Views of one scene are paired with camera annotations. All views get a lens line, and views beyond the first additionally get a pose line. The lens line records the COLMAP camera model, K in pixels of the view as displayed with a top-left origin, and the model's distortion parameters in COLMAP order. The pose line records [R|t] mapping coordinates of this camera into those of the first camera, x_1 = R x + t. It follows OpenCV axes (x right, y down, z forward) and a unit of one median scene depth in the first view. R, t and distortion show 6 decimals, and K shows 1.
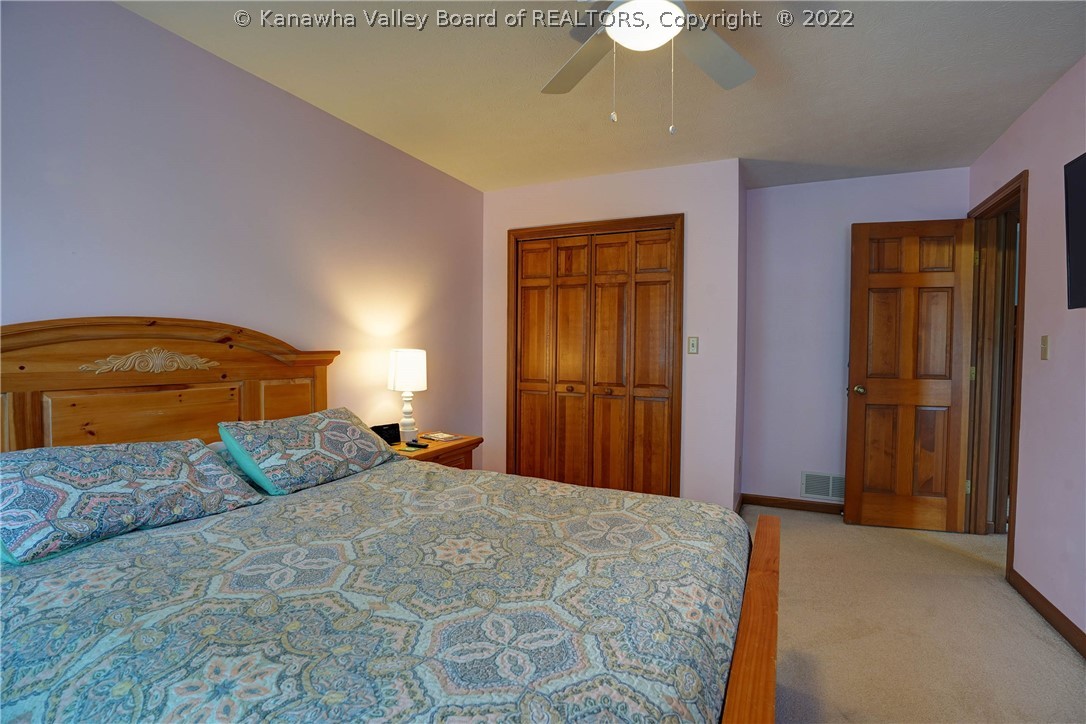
lens RADIAL K [[504.1, 0, 543.0], [0, 504.1, 362.0], [0, 0, 1]] dist [-0.000286, -0.000022]
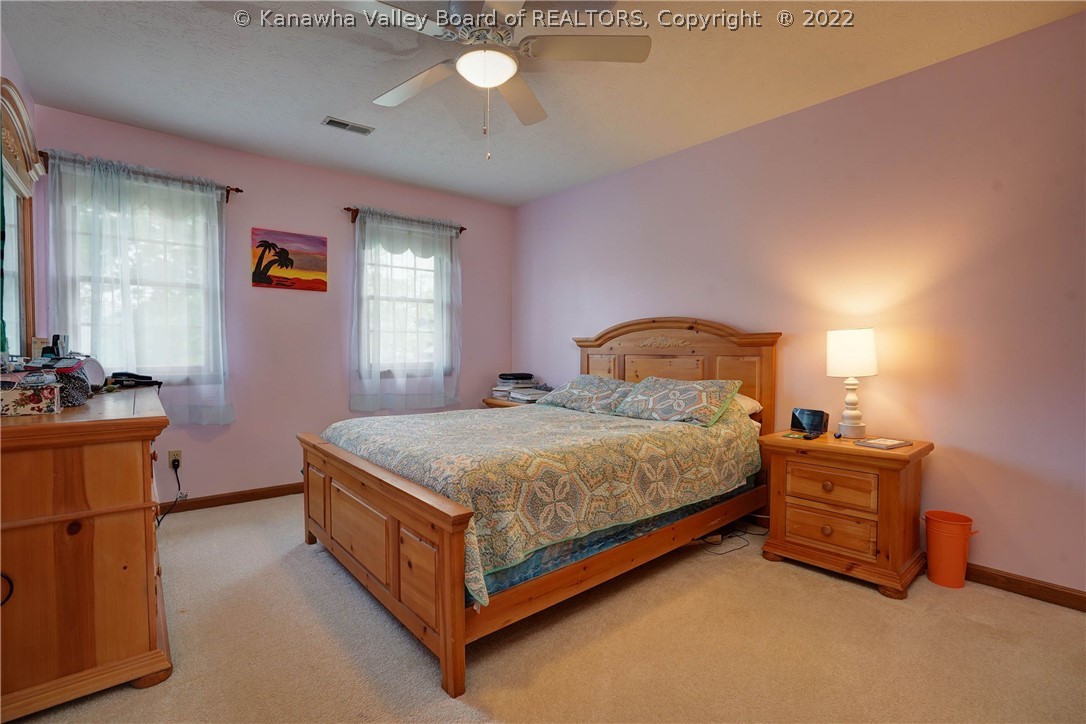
lens RADIAL K [[504.1, 0, 543.0], [0, 504.1, 362.0], [0, 0, 1]] dist [-0.000286, -0.000022]
pose [[-0.398451, 0.005144, -0.917175, 0.947576], [-0.031489, 0.999318, 0.019284, 0.044400], [0.916649, 0.036565, -0.398017, 1.189407]]
